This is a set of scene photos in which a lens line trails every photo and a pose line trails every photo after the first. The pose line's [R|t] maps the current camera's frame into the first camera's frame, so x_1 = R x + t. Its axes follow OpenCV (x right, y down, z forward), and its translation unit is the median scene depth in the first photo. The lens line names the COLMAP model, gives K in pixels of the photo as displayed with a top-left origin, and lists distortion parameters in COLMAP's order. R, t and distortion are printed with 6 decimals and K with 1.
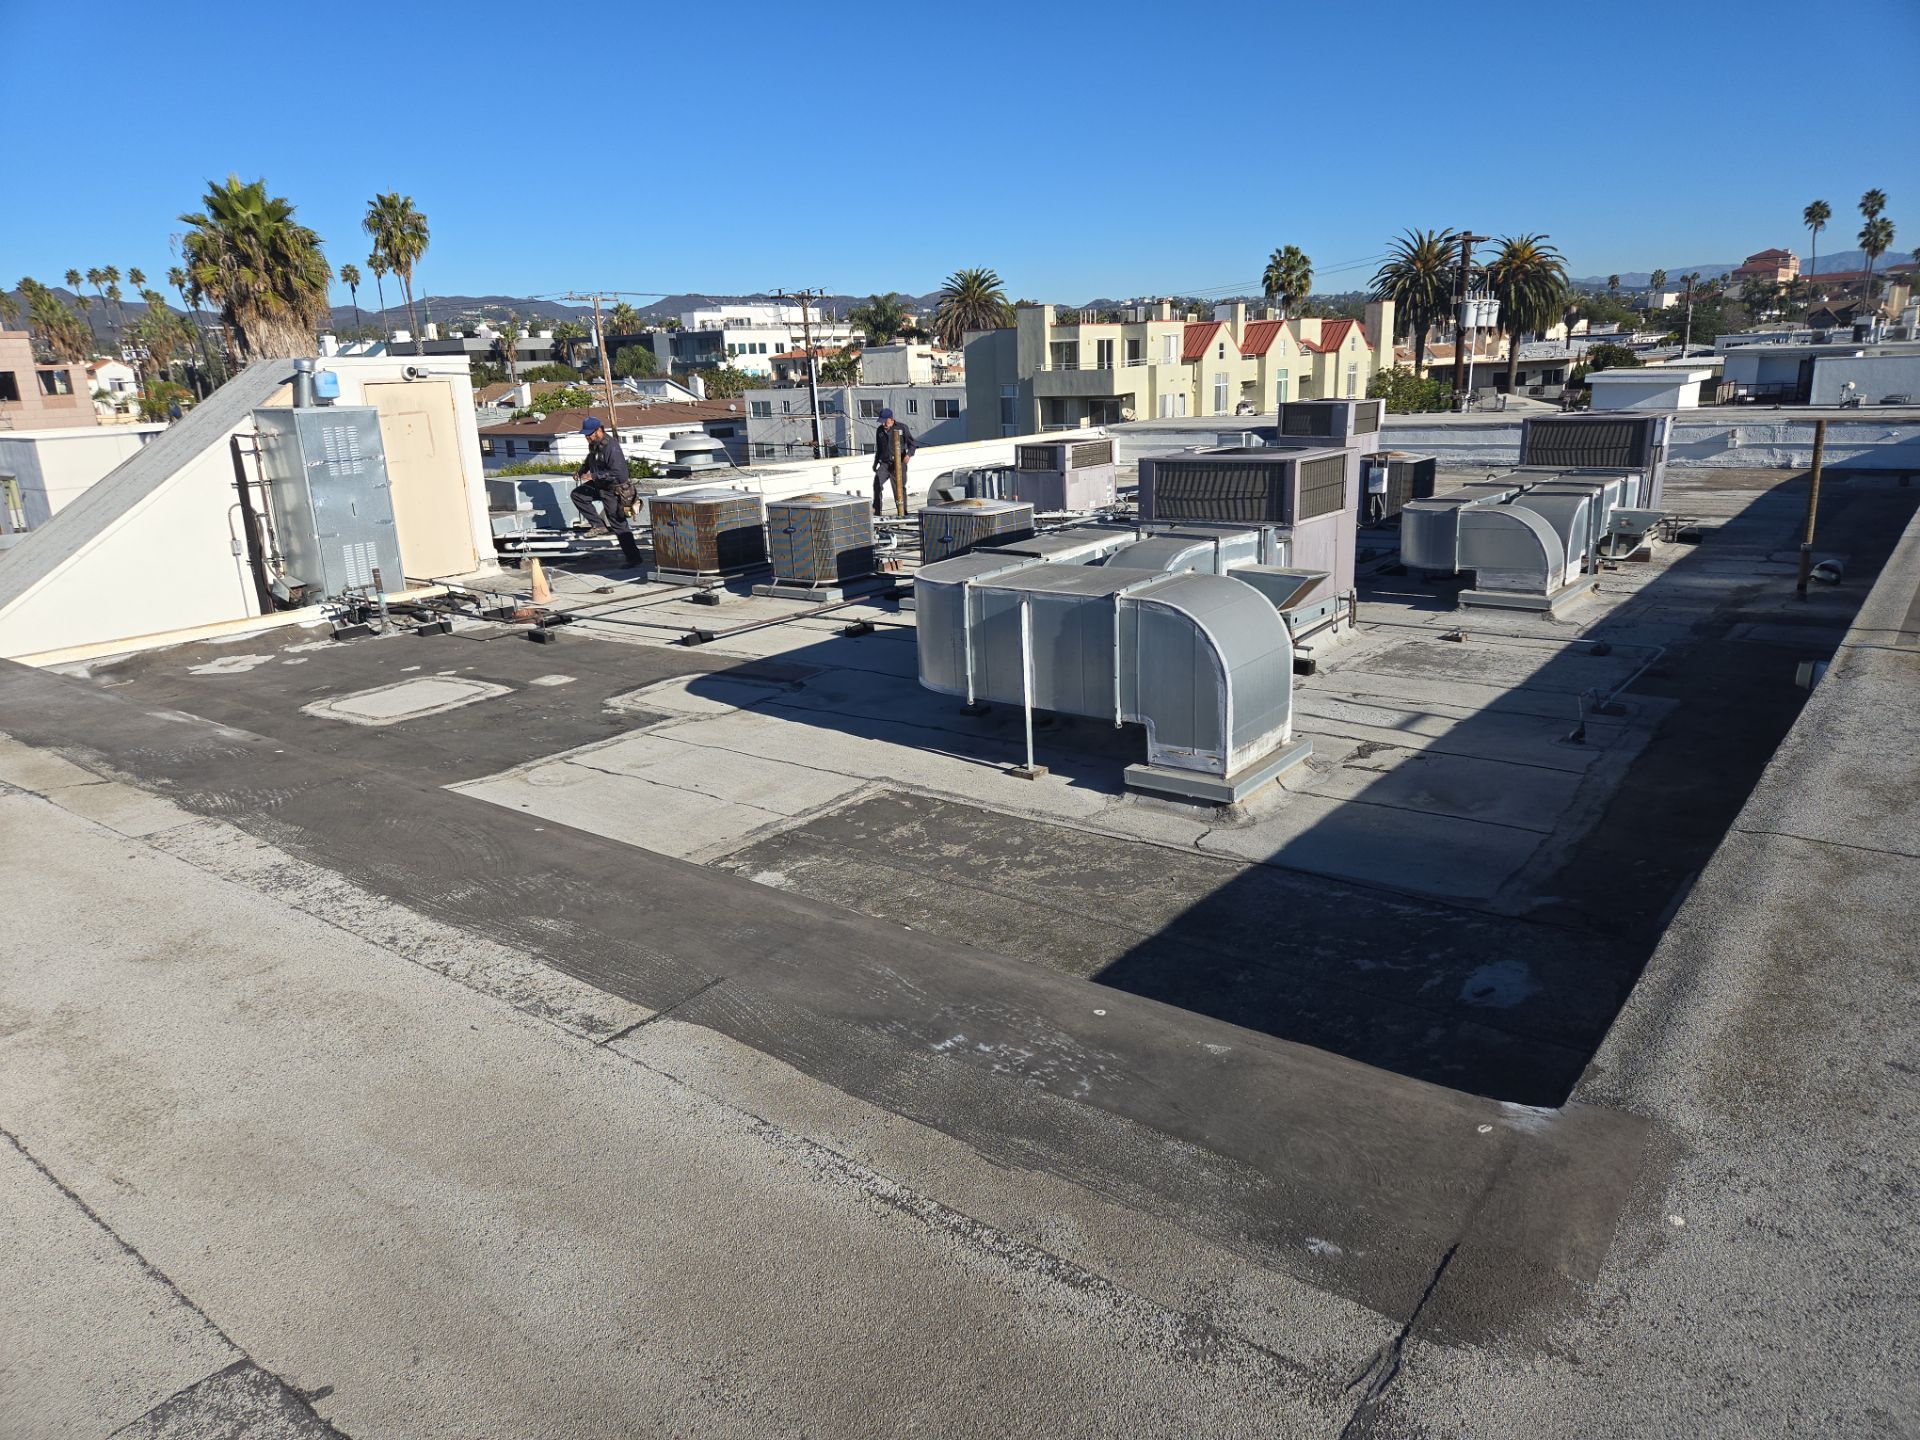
lens RADIAL K [[1277.7, 0, 962.6], [0, 1277.7, 713.4], [0, 0, 1]] dist [0.084077, -0.068656]
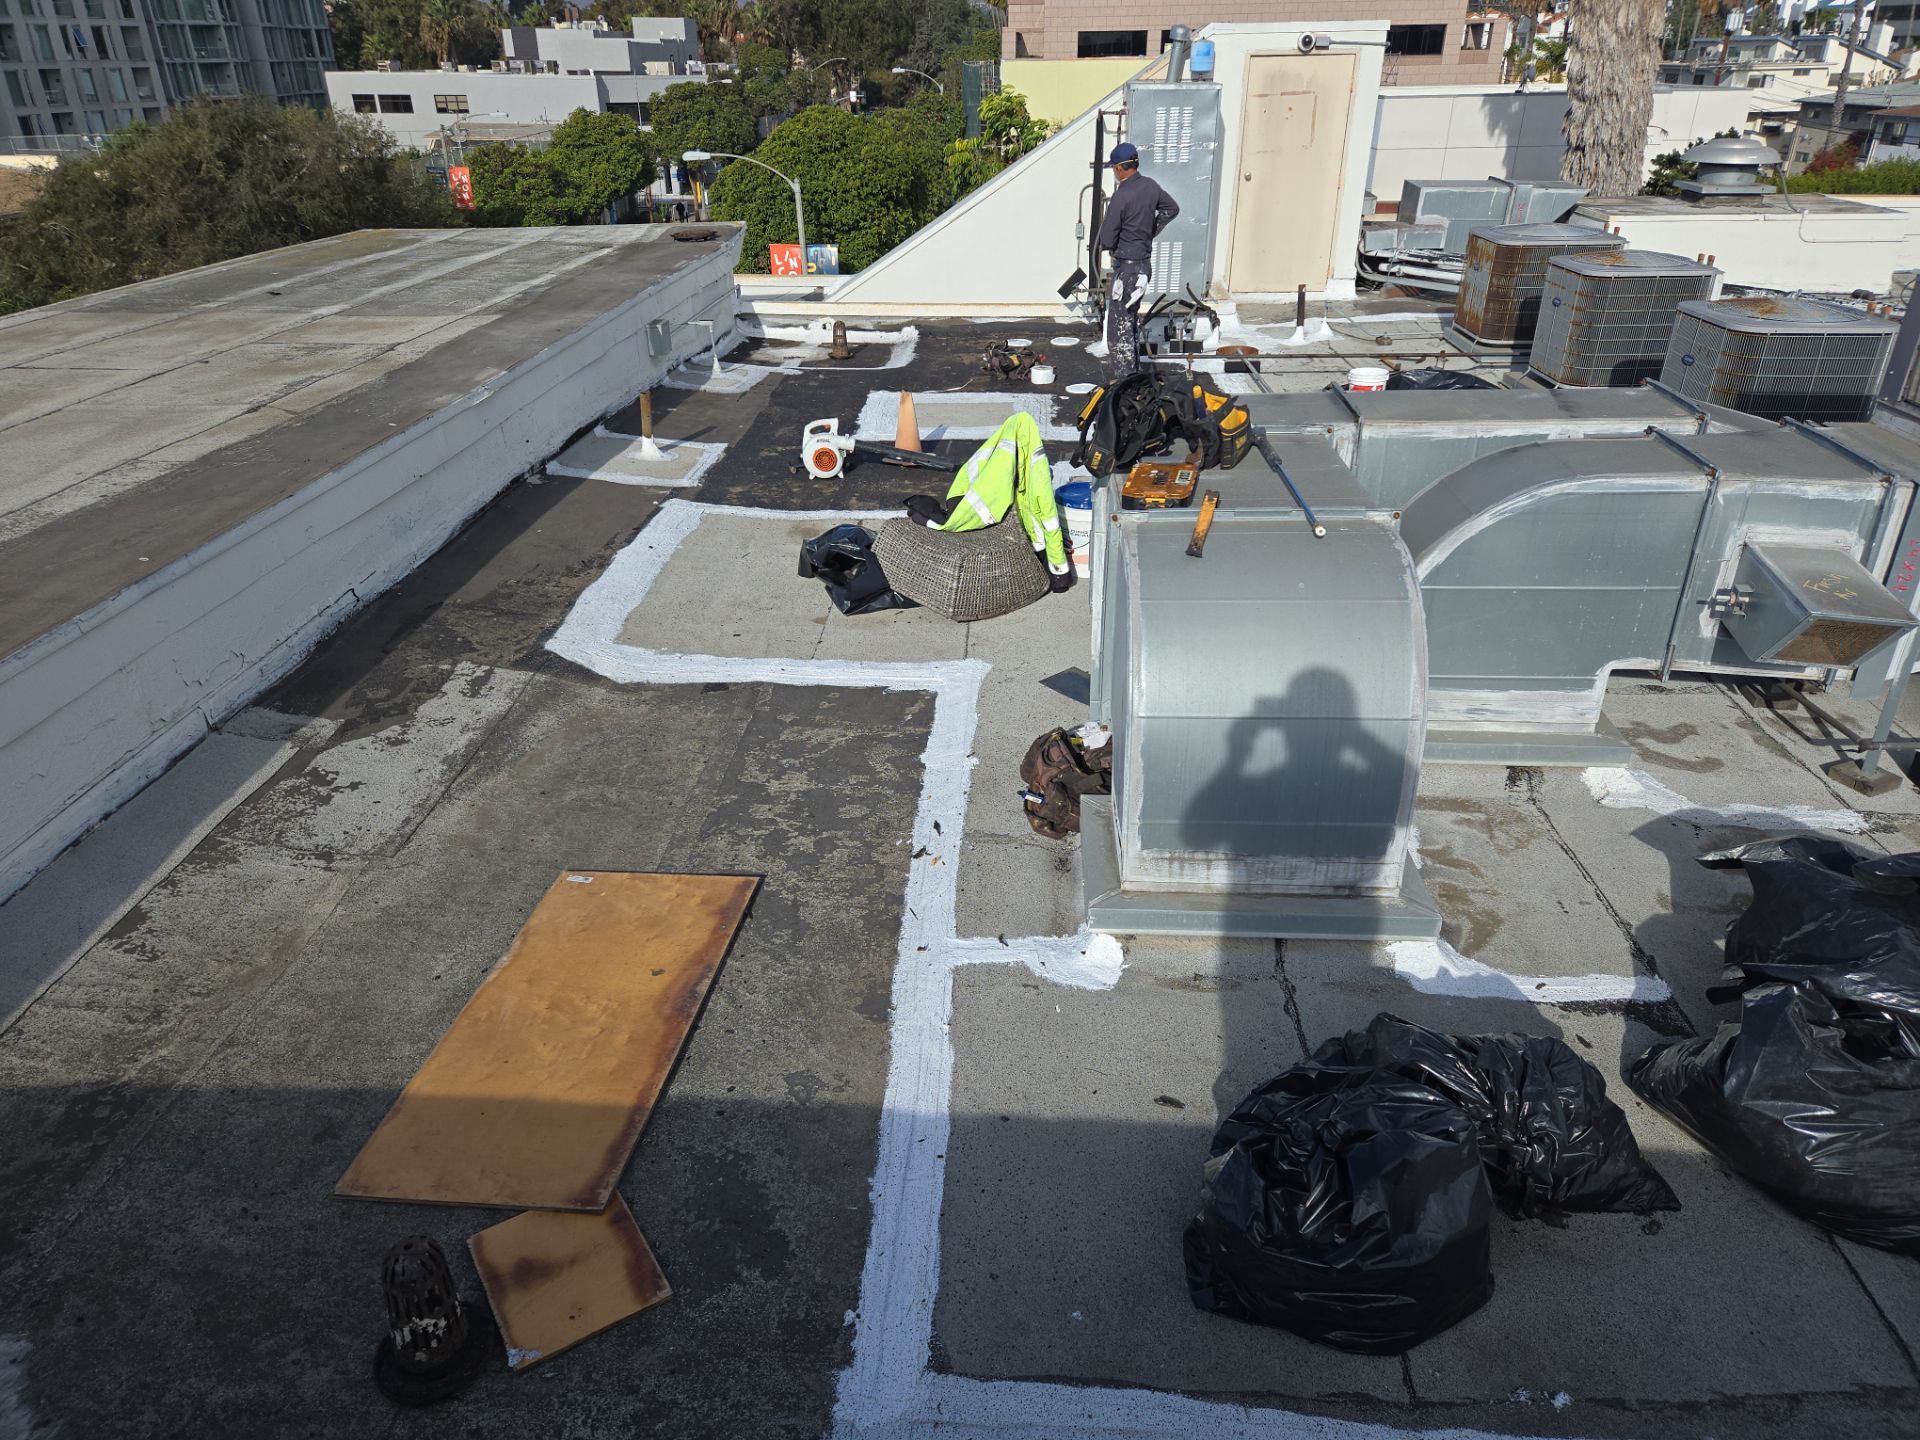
lens RADIAL K [[1277.7, 0, 959.3], [0, 1277.7, 707.9], [0, 0, 1]] dist [0.084077, -0.068656]
pose [[0.562013, 0.402110, -0.722806, 0.047878], [-0.231635, 0.915423, 0.329160, -0.016910], [0.794032, -0.017565, 0.607623, 0.053393]]
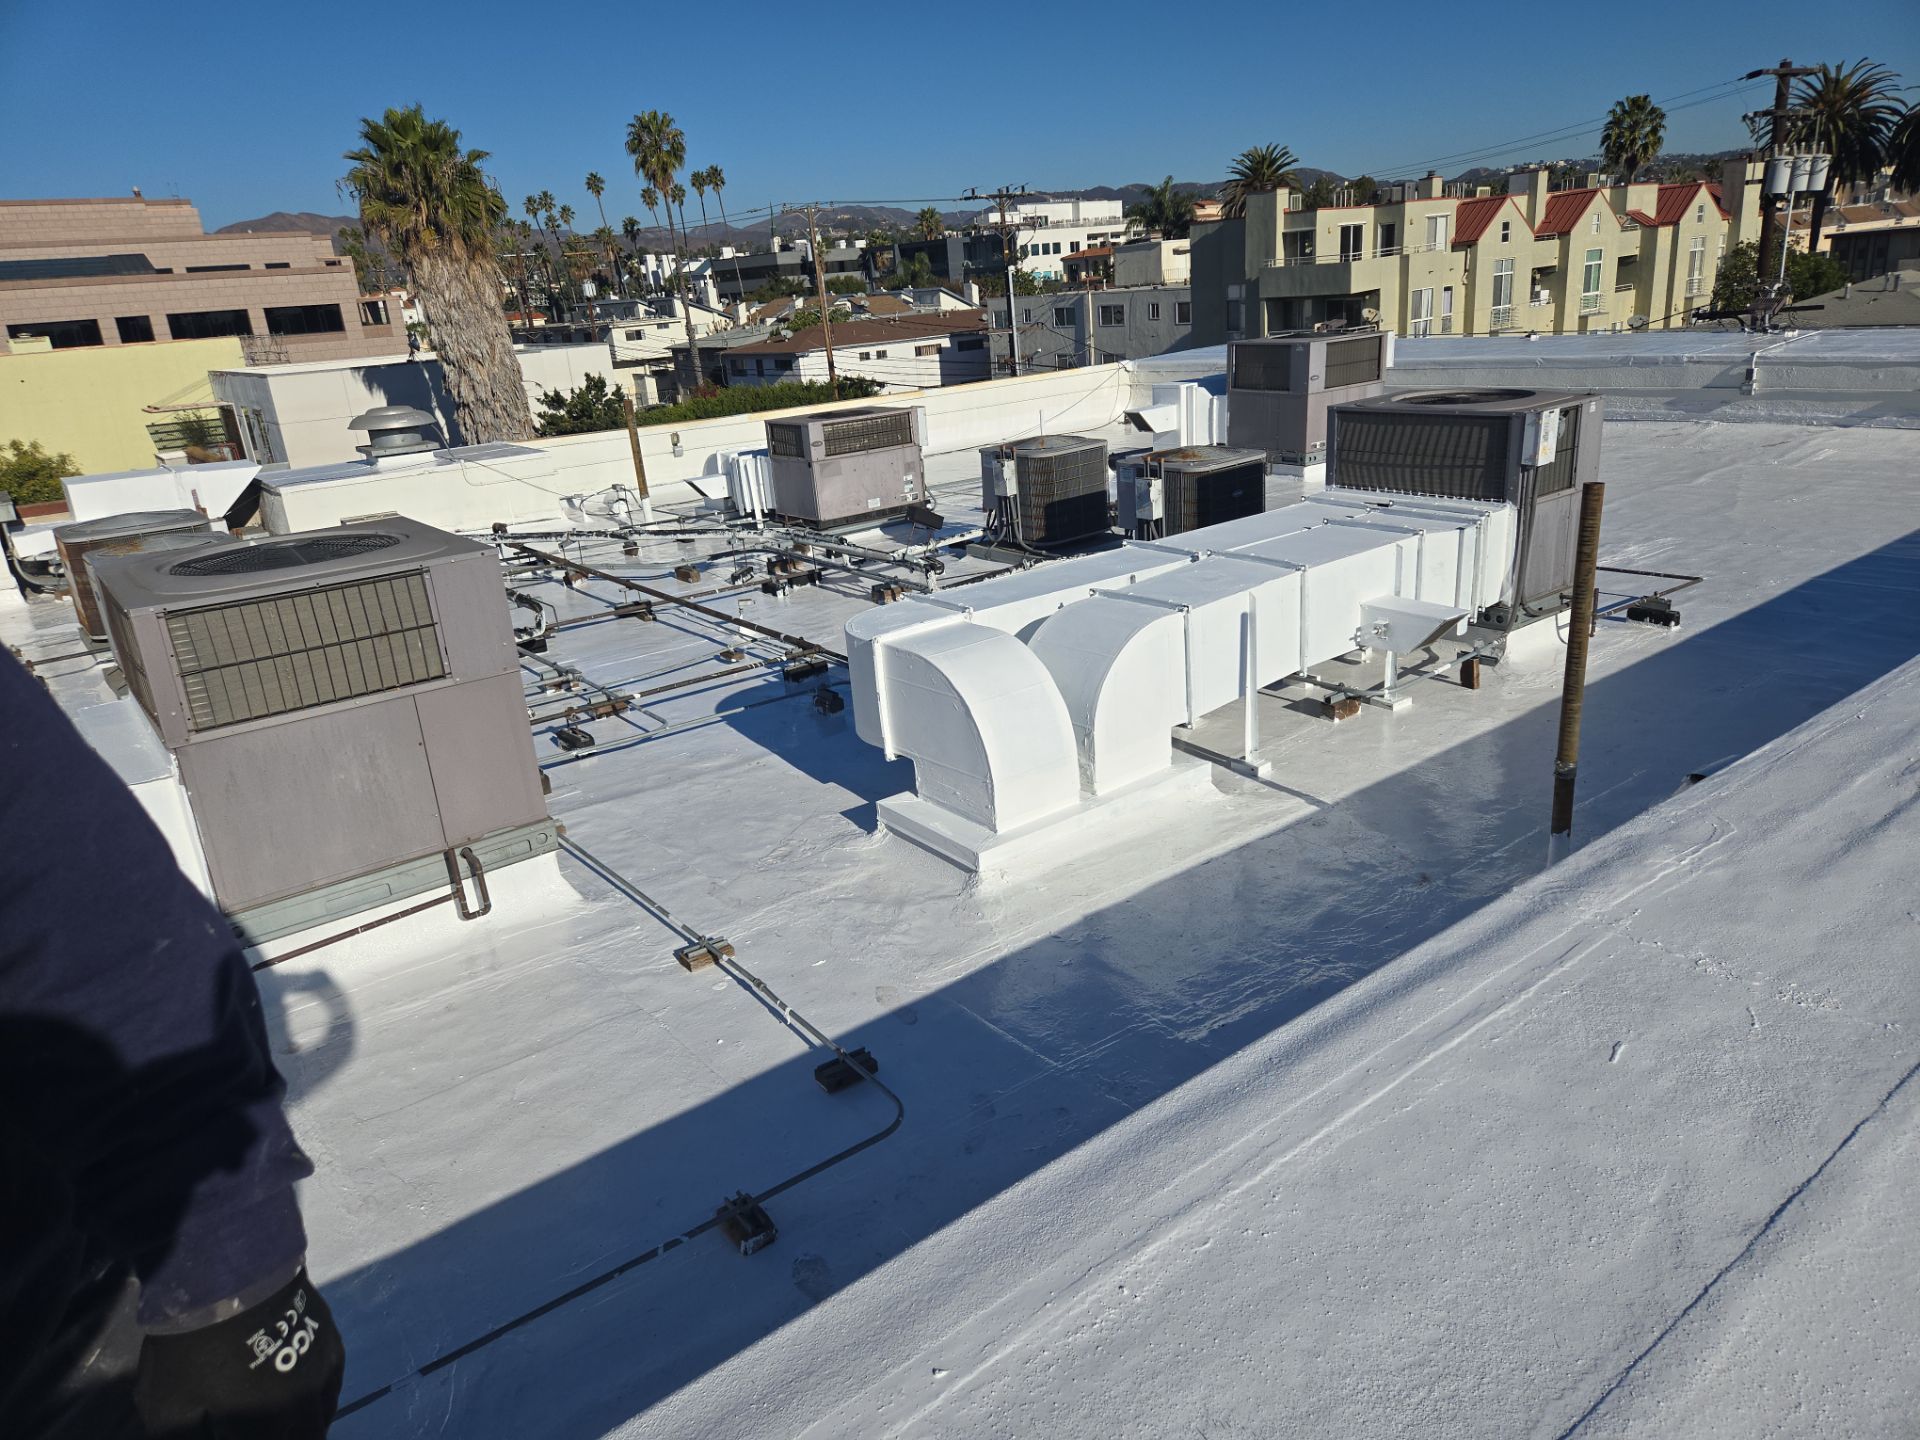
lens RADIAL K [[1277.7, 0, 963.9], [0, 1277.7, 712.5], [0, 0, 1]] dist [0.084077, -0.068656]
pose [[0.967916, 0.046339, -0.246964, 0.080715], [-0.028259, 0.996687, 0.076261, -0.025015], [0.249679, -0.066835, 0.966019, 0.076297]]
